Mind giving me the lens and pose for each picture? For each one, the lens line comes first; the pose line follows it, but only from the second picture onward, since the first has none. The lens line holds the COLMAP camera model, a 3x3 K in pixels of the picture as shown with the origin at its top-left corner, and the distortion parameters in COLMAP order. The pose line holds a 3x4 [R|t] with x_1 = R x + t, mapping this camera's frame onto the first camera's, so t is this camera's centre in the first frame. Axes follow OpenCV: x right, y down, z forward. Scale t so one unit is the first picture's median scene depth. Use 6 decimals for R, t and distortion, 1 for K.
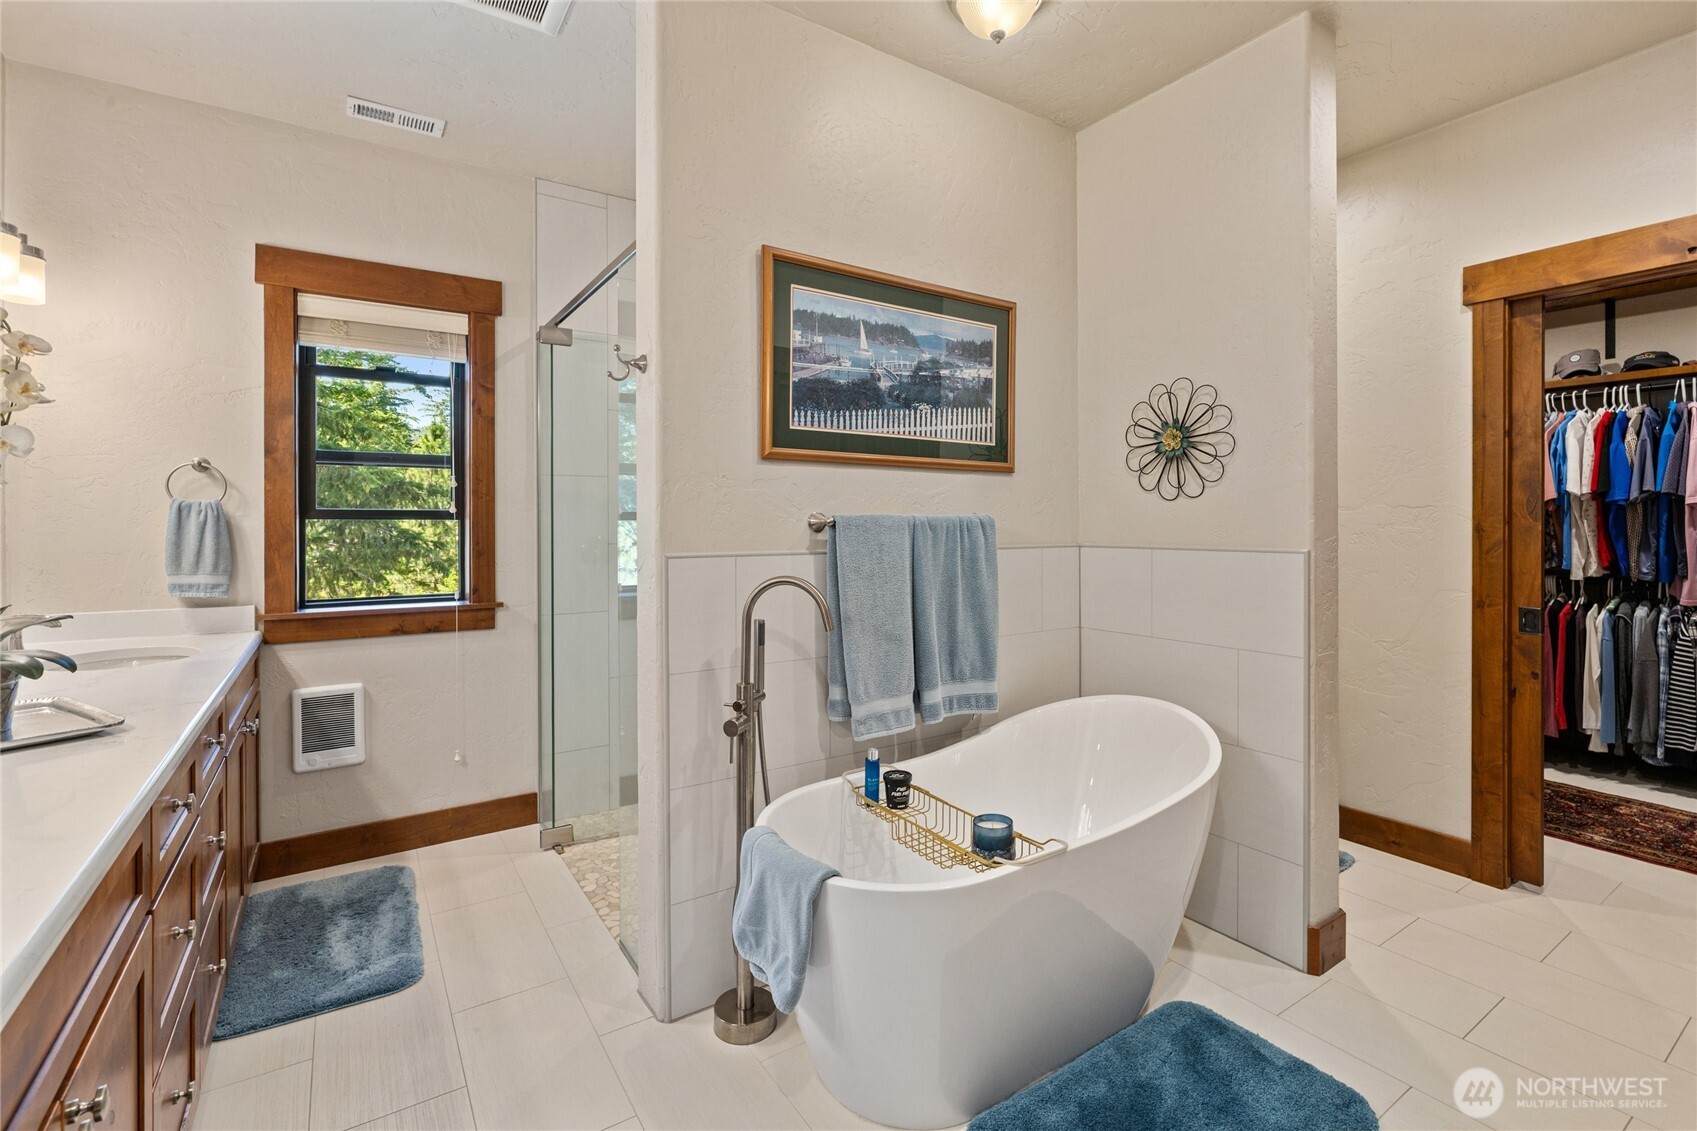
lens RADIAL K [[773.8, 0, 838.7], [0, 773.8, 522.8], [0, 0, 1]] dist [-0.005900, 0.000893]
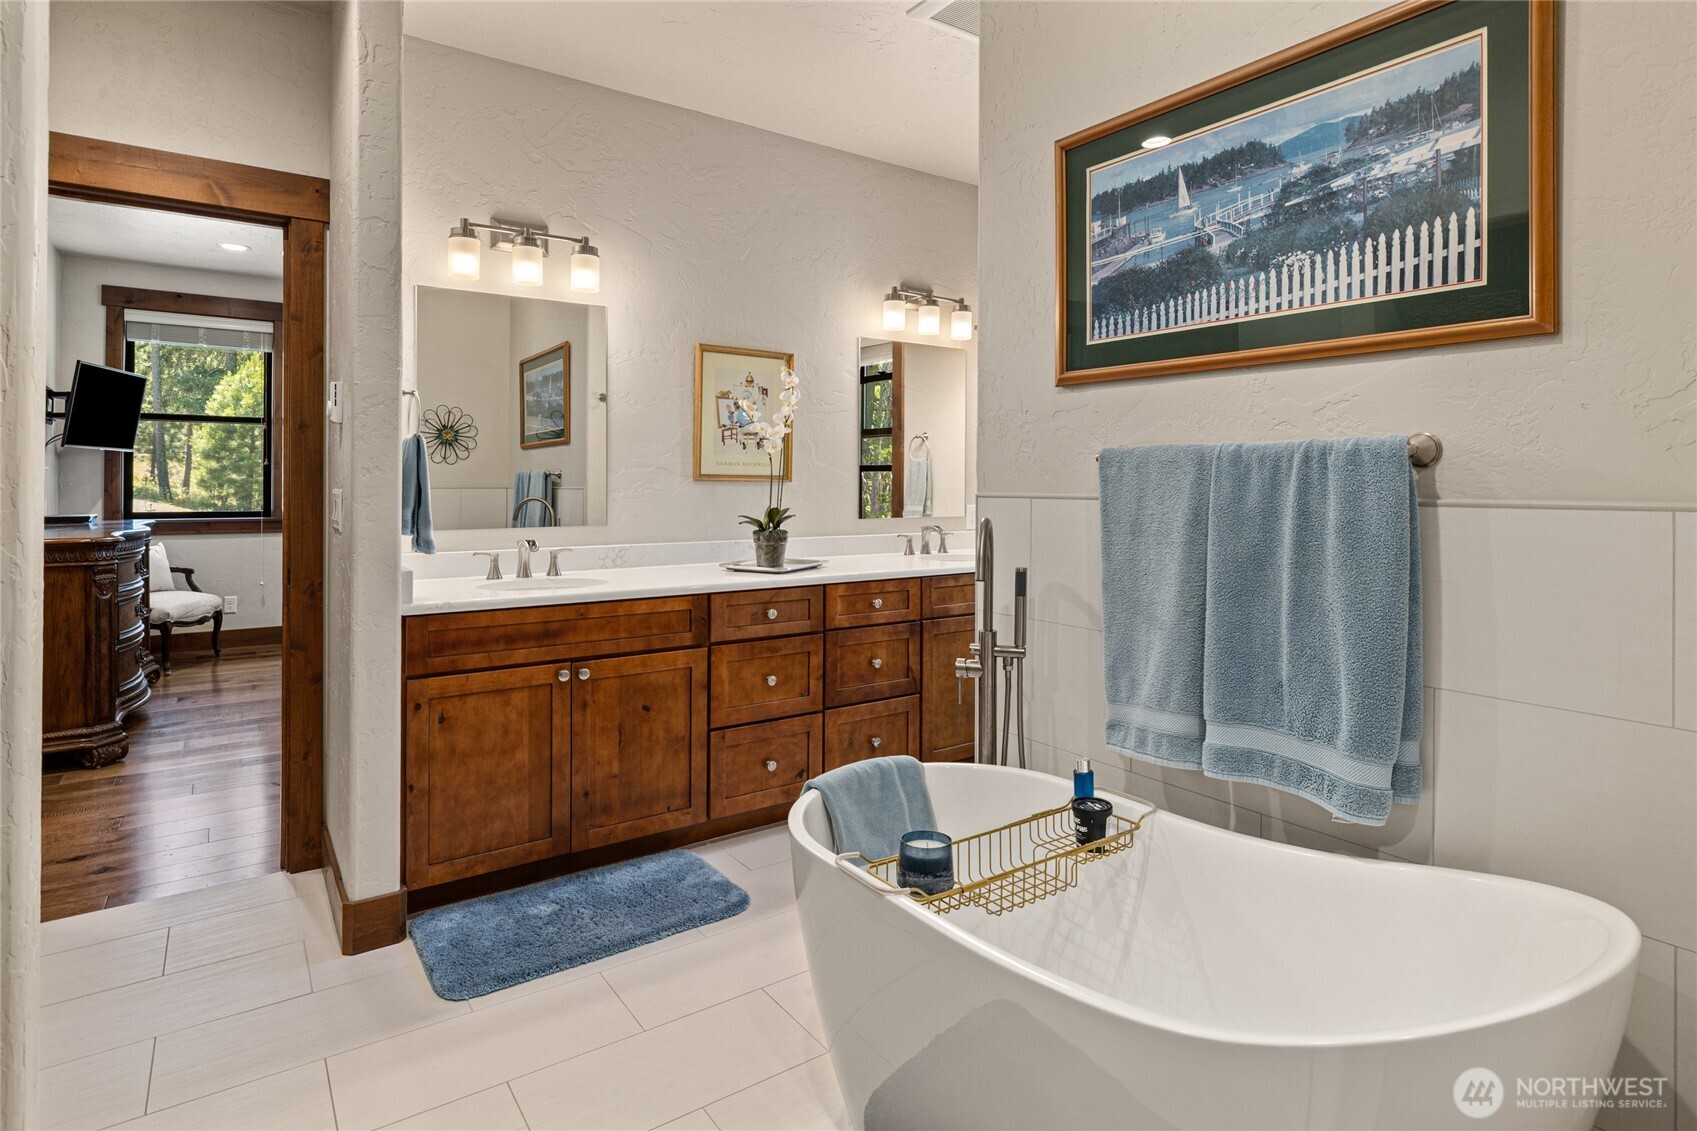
lens RADIAL K [[878.9, 0, 846.4], [0, 878.9, 482.8], [0, 0, 1]] dist [0.000878, 0.000457]
pose [[0.035752, 0.001164, -0.999360, 0.761173], [-0.000895, 0.999999, 0.001133, 0.020821], [0.999360, 0.000854, 0.035753, 0.628859]]
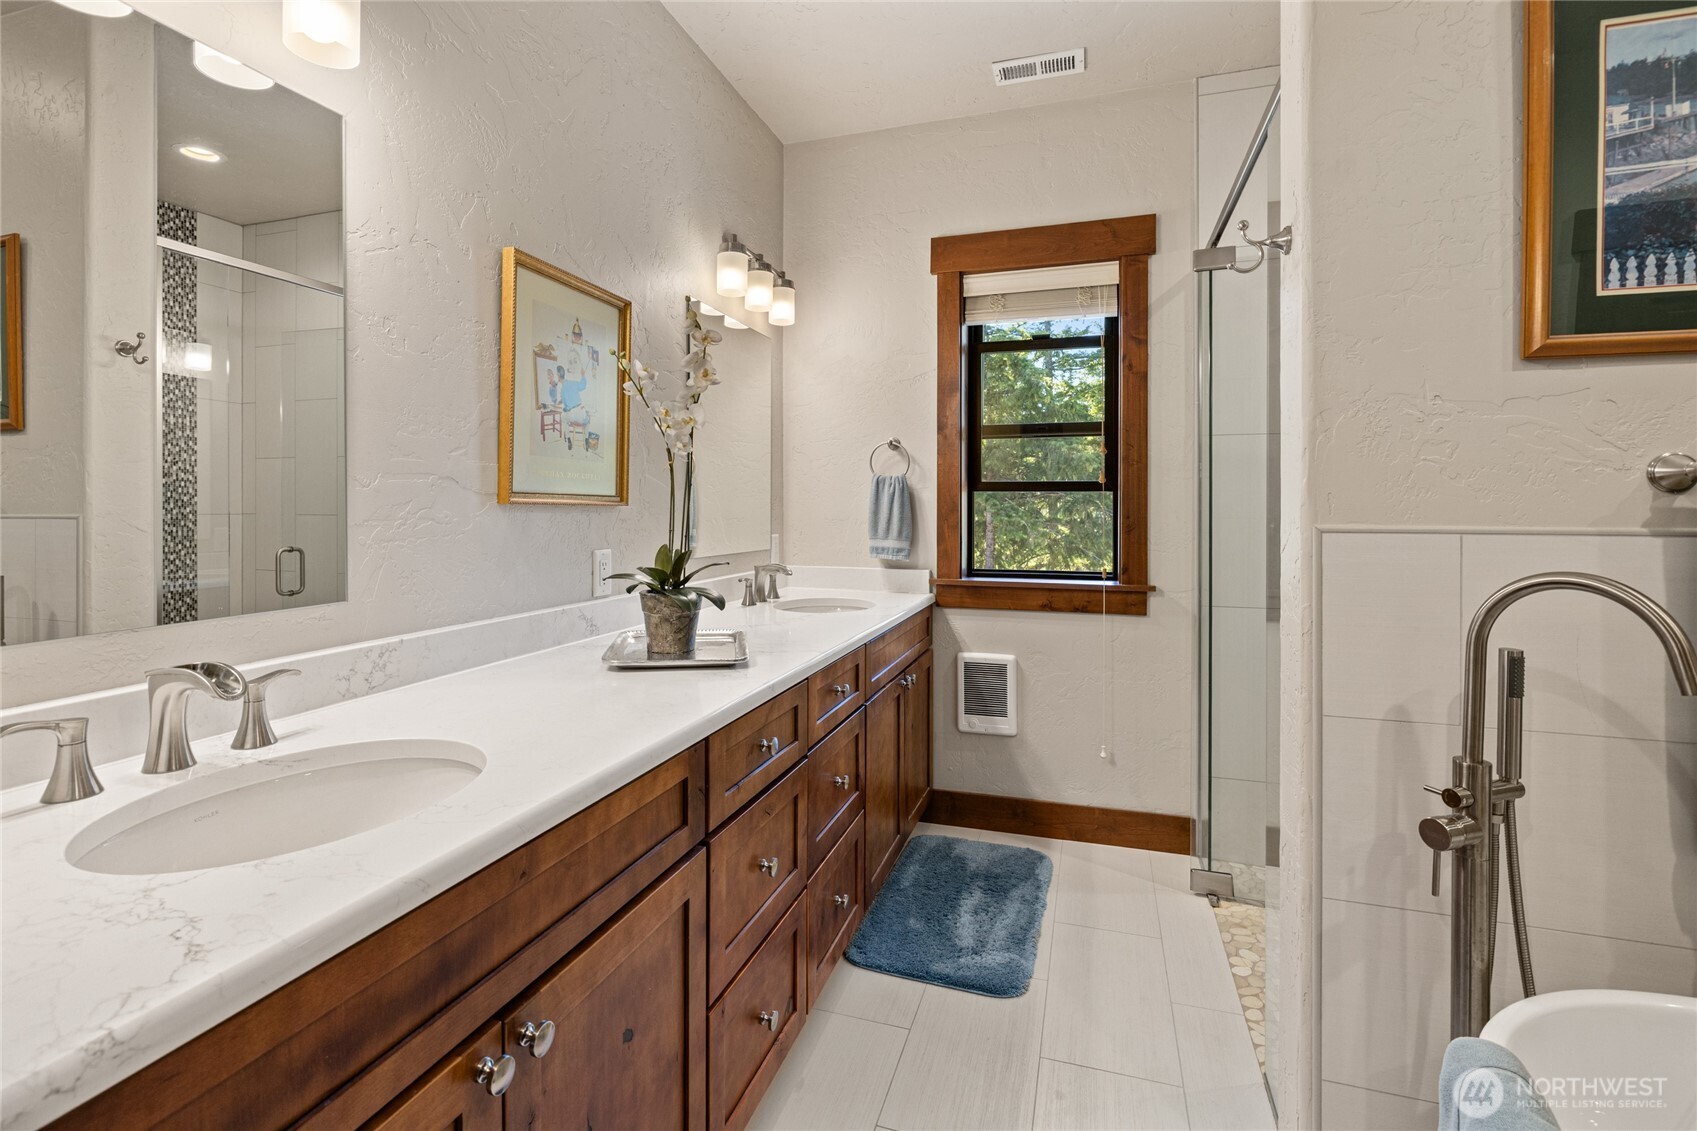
lens RADIAL K [[773.8, 0, 840.9], [0, 773.8, 509.5], [0, 0, 1]] dist [-0.005900, 0.000893]
pose [[0.625611, 0.004313, -0.780123, 0.021683], [-0.004505, 0.999988, 0.001916, 0.022140], [0.780122, 0.002315, 0.625623, 0.238305]]
